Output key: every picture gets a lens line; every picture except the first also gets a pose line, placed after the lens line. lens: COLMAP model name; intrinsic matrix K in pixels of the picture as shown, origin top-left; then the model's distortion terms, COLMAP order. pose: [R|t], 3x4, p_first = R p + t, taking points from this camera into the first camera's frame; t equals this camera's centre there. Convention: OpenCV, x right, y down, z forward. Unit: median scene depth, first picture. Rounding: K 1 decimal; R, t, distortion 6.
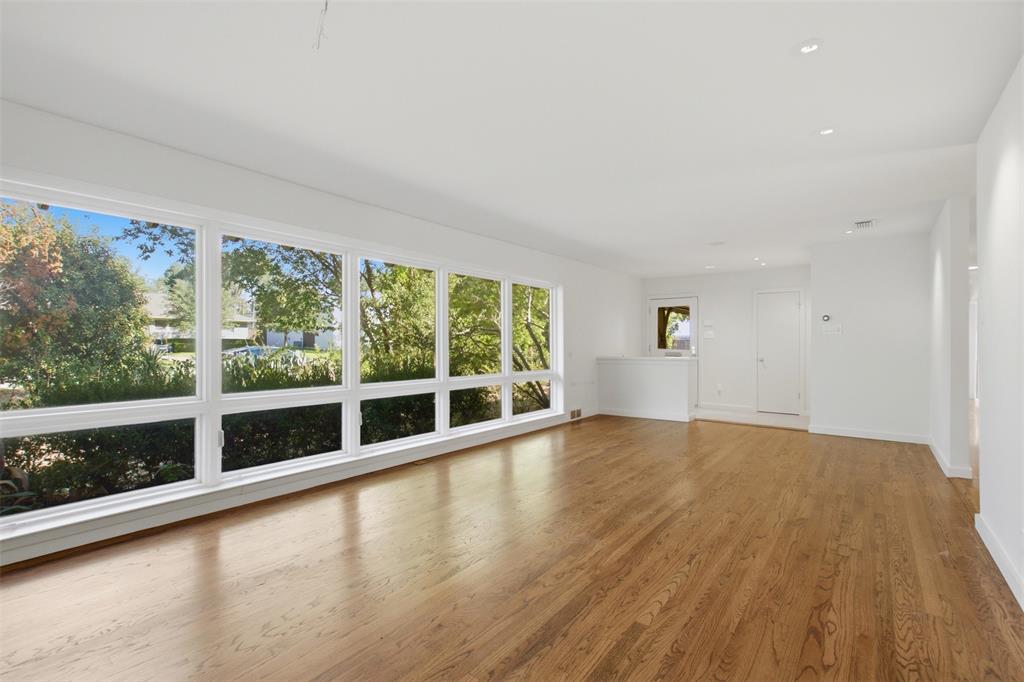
lens RADIAL K [[466.5, 0, 511.0], [0, 466.5, 345.4], [0, 0, 1]] dist [-0.000744, 0.000304]
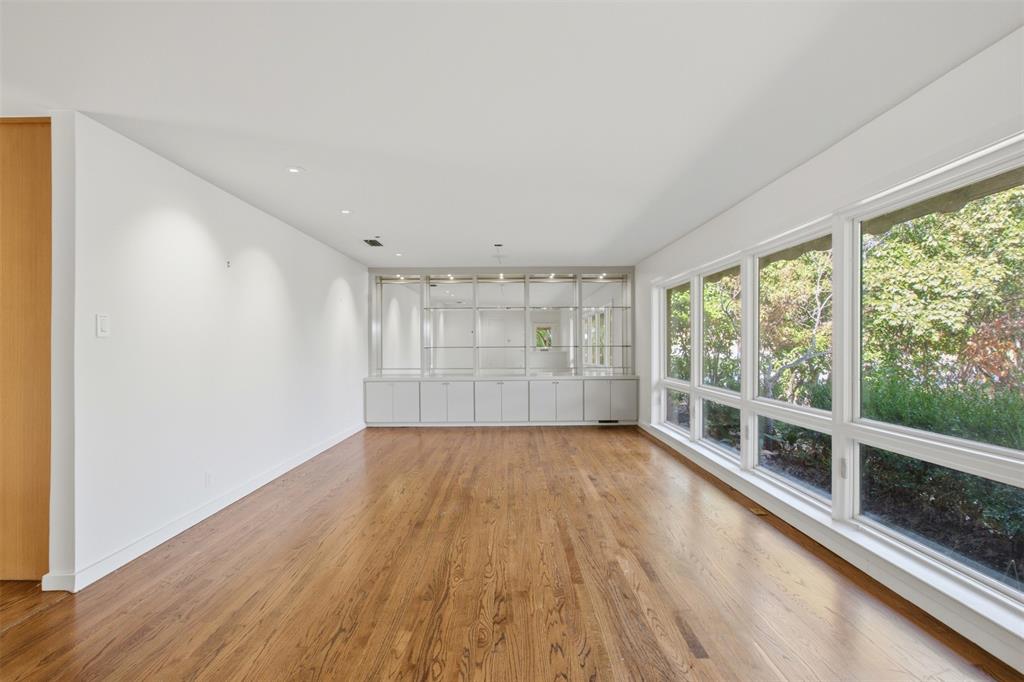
lens RADIAL K [[466.5, 0, 511.0], [0, 466.5, 345.4], [0, 0, 1]] dist [-0.000744, 0.000304]
pose [[-0.790931, 0.002376, -0.611901, 0.569791], [0.001315, 0.999997, 0.002182, -0.016132], [0.611904, 0.000921, -0.790931, 1.328426]]
